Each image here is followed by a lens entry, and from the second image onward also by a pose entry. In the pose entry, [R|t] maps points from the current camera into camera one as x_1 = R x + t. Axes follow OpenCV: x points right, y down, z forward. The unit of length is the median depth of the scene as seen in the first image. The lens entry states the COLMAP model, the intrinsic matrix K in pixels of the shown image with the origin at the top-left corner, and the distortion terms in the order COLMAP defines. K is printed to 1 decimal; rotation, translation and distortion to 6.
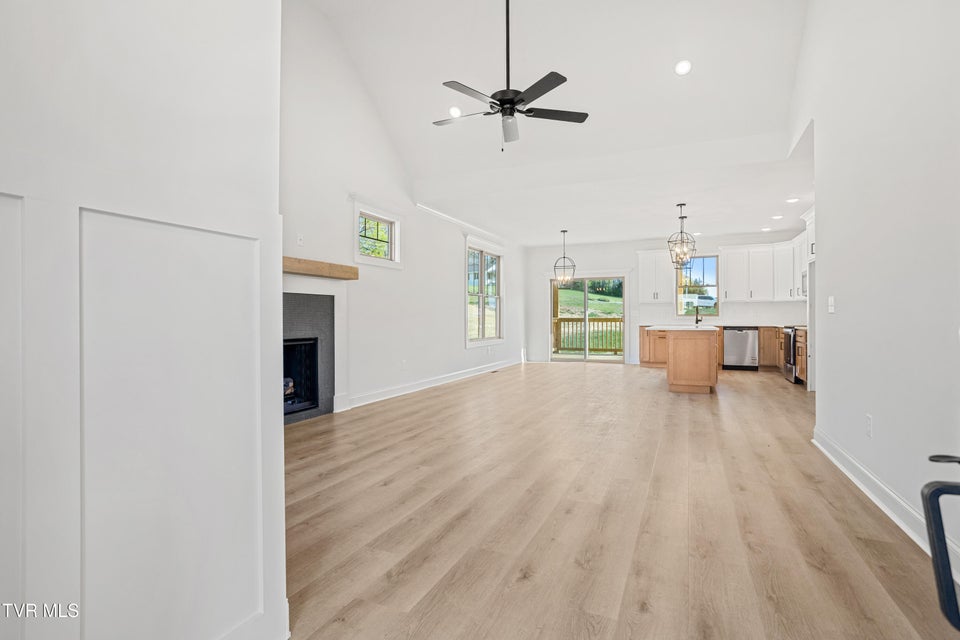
lens RADIAL K [[473.5, 0, 480.0], [0, 473.5, 320.0], [0, 0, 1]] dist [-0.049587, 0.000388]
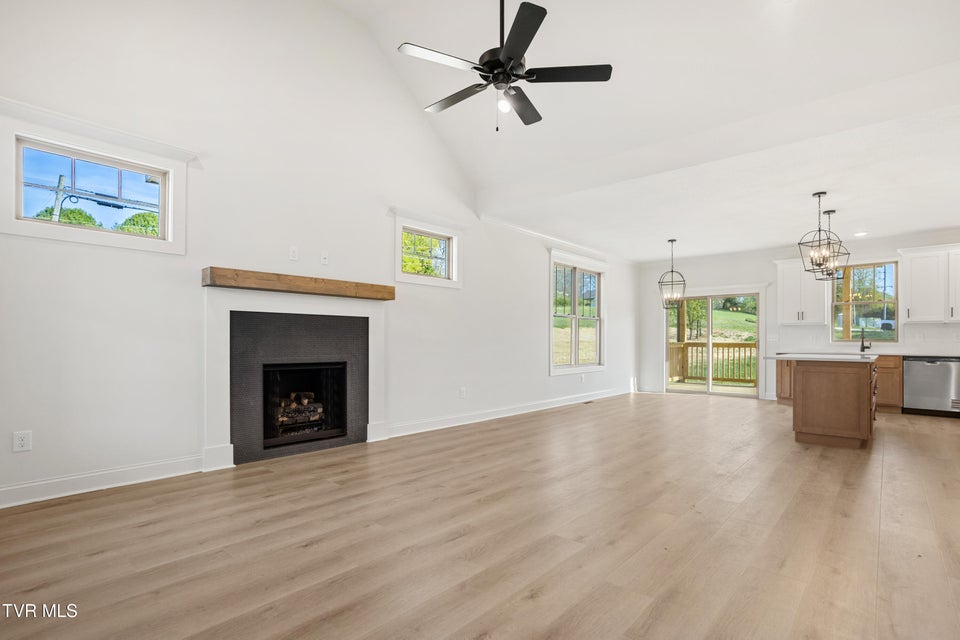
lens RADIAL K [[468.9, 0, 480.9], [0, 468.9, 341.3], [0, 0, 1]] dist [-0.047530, 0.029276]
pose [[0.953802, 0.007450, -0.300345, 0.142364], [-0.008557, 0.999961, -0.002370, -0.002734], [0.300315, 0.004831, 0.953828, 0.139236]]
